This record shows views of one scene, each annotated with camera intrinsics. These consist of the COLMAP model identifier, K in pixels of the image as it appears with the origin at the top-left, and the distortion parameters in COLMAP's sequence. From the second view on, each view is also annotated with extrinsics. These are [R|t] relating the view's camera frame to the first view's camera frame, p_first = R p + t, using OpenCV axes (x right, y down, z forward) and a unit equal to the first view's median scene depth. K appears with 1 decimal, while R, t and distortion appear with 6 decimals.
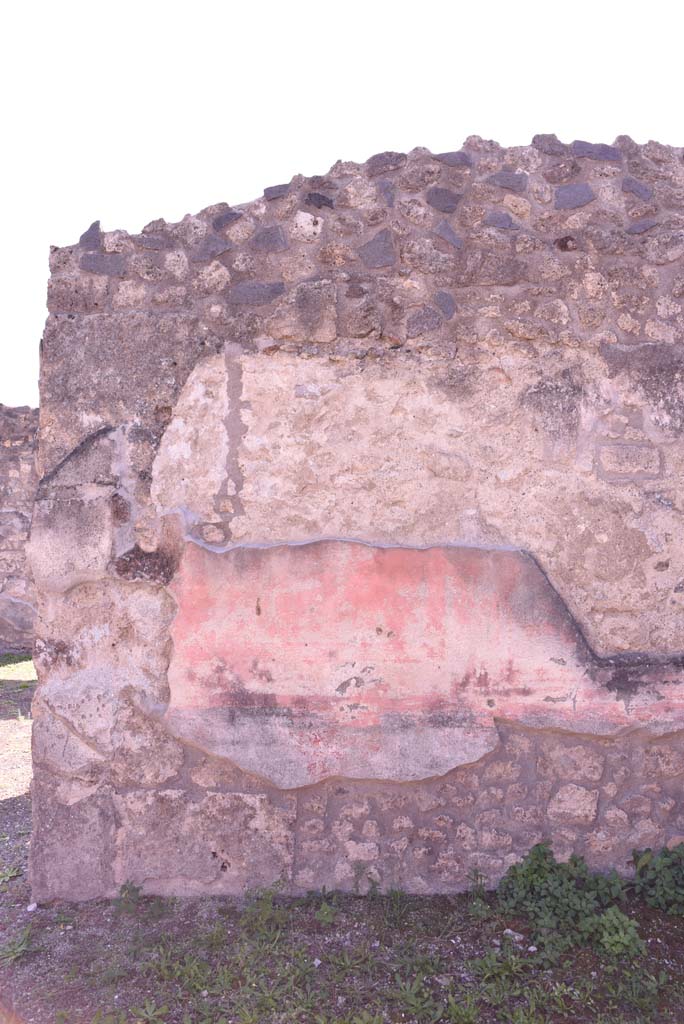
lens RADIAL K [[700.6, 0, 337.8], [0, 700.6, 506.9], [0, 0, 1]] dist [-0.137110, 0.100250]
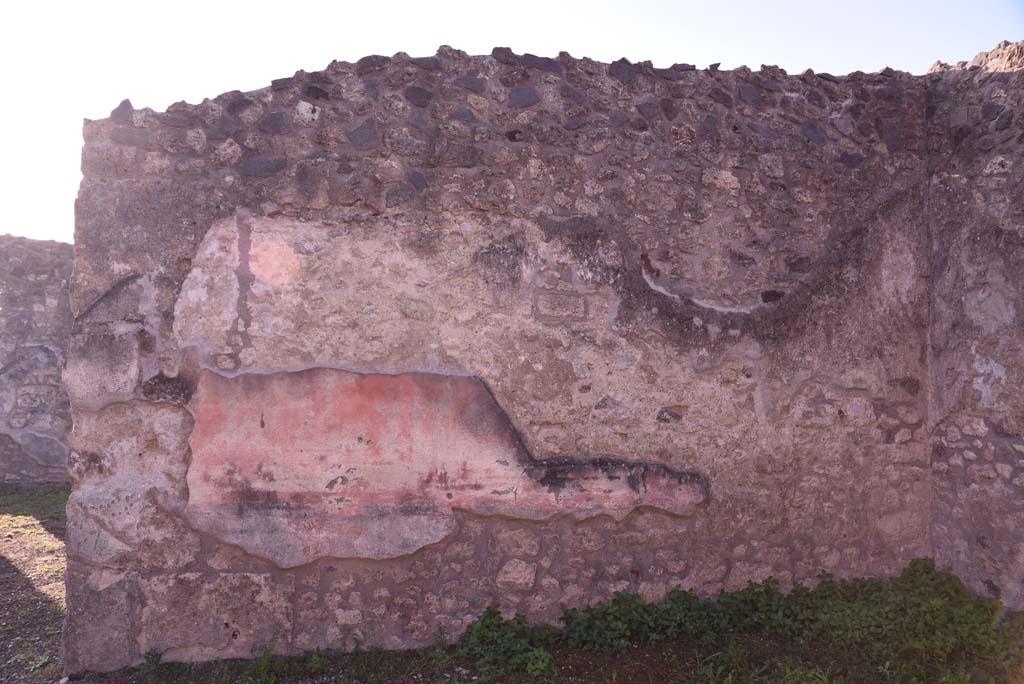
lens RADIAL K [[700.6, 0, 508.3], [0, 700.6, 348.4], [0, 0, 1]] dist [-0.137110, 0.100250]
pose [[0.984686, 0.004513, 0.174282, 0.101789], [-0.005558, 0.999969, 0.005509, 0.003946], [-0.174251, -0.006393, 0.984680, -0.280477]]
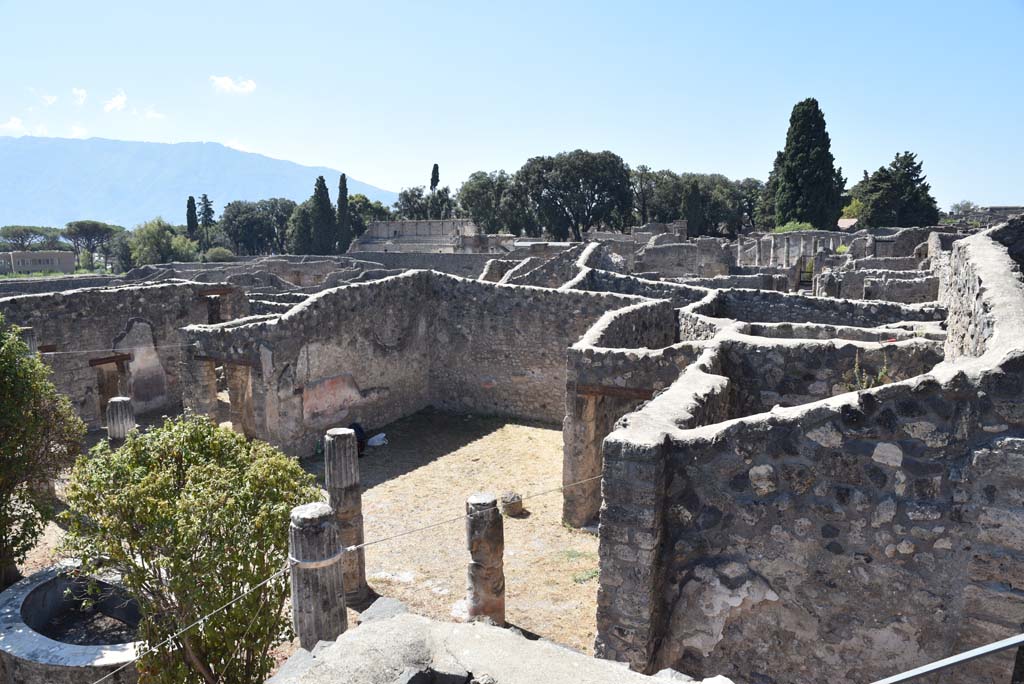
lens RADIAL K [[700.6, 0, 508.3], [0, 700.6, 348.4], [0, 0, 1]] dist [-0.137110, 0.100250]
pose [[0.489892, -0.155548, 0.857794, -3.517507], [-0.022857, 0.981323, 0.191002, -1.121976], [-0.871483, -0.113177, 0.477187, -2.431198]]
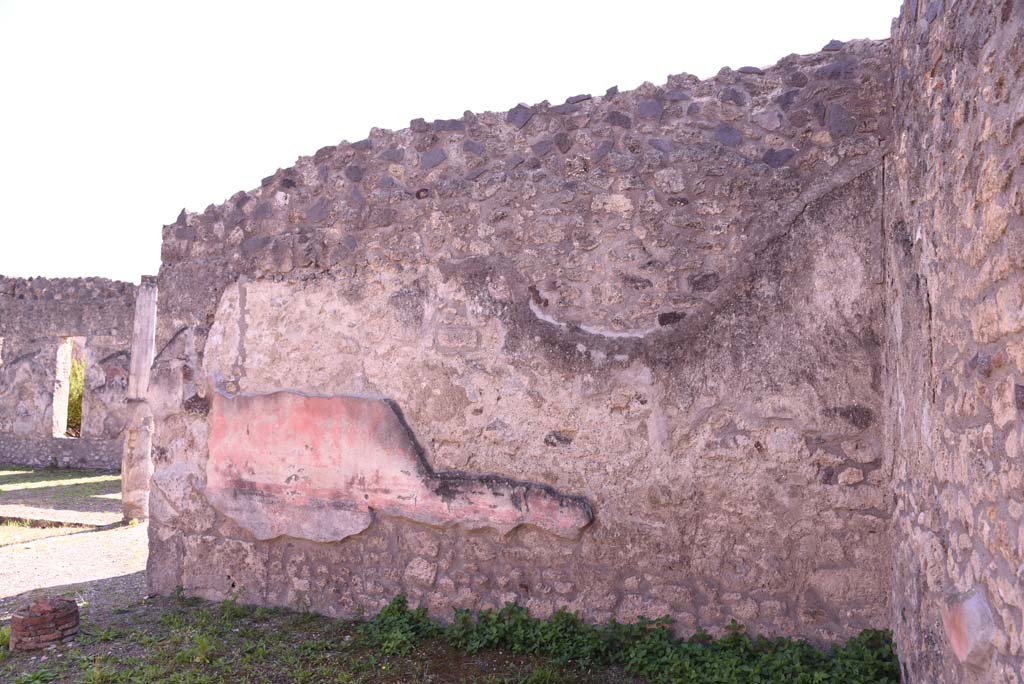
lens RADIAL K [[745.6, 0, 512.0], [0, 745.6, 342.0], [0, 0, 1]] dist [-0.123570, 0.120092]
pose [[0.931589, -0.020045, -0.362960, 1.125797], [0.010416, 0.999540, -0.028469, -0.014768], [0.363363, 0.022740, 0.931370, -0.440098]]
